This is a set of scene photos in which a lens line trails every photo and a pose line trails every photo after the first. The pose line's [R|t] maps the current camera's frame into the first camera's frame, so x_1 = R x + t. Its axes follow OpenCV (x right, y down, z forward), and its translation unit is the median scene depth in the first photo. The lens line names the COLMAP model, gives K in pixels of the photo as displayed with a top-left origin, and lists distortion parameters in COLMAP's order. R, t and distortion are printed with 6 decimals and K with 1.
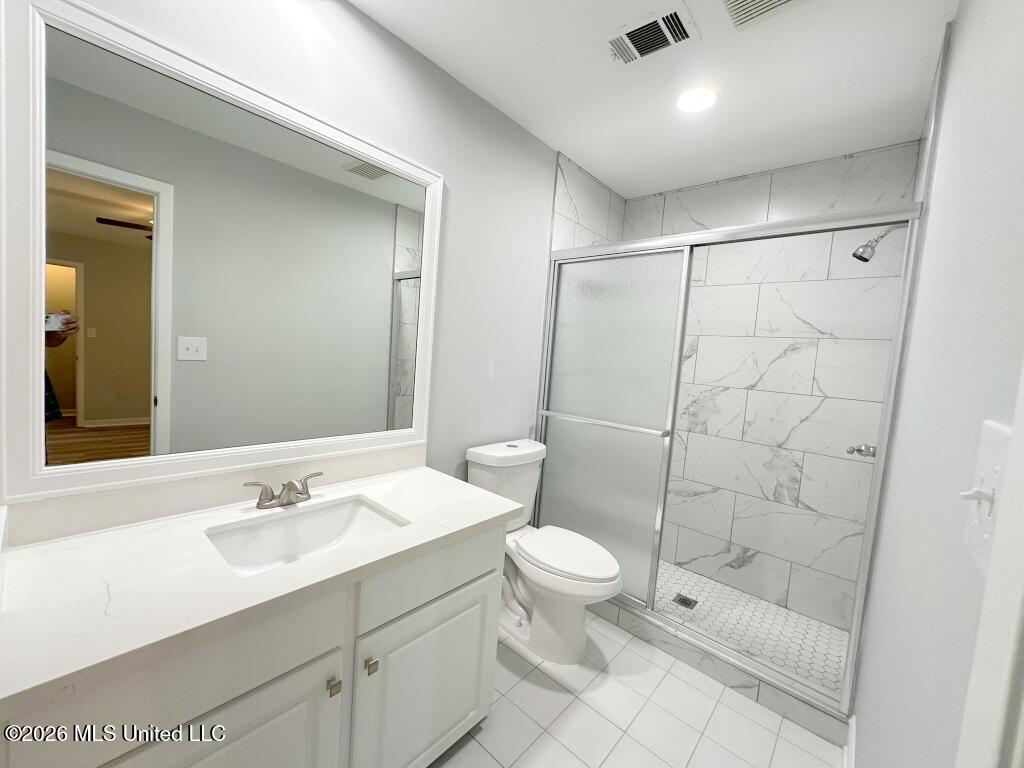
lens RADIAL K [[408.5, 0, 509.3], [0, 408.5, 386.2], [0, 0, 1]] dist [-0.003038, -0.000492]
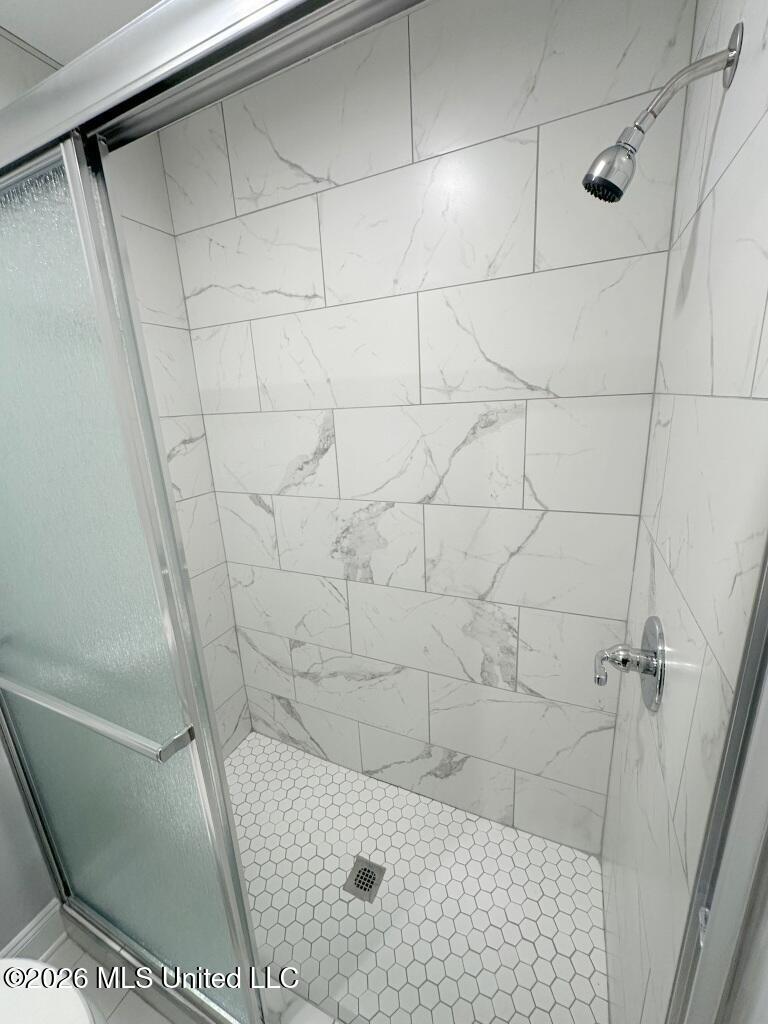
lens RADIAL K [[408.5, 0, 385.9], [0, 408.5, 511.8], [0, 0, 1]] dist [-0.003038, -0.000492]
pose [[0.946282, -0.191235, 0.260728, 0.406139], [0.139935, 0.969138, 0.202954, -0.102816], [-0.291493, -0.155567, 0.943838, 0.514400]]
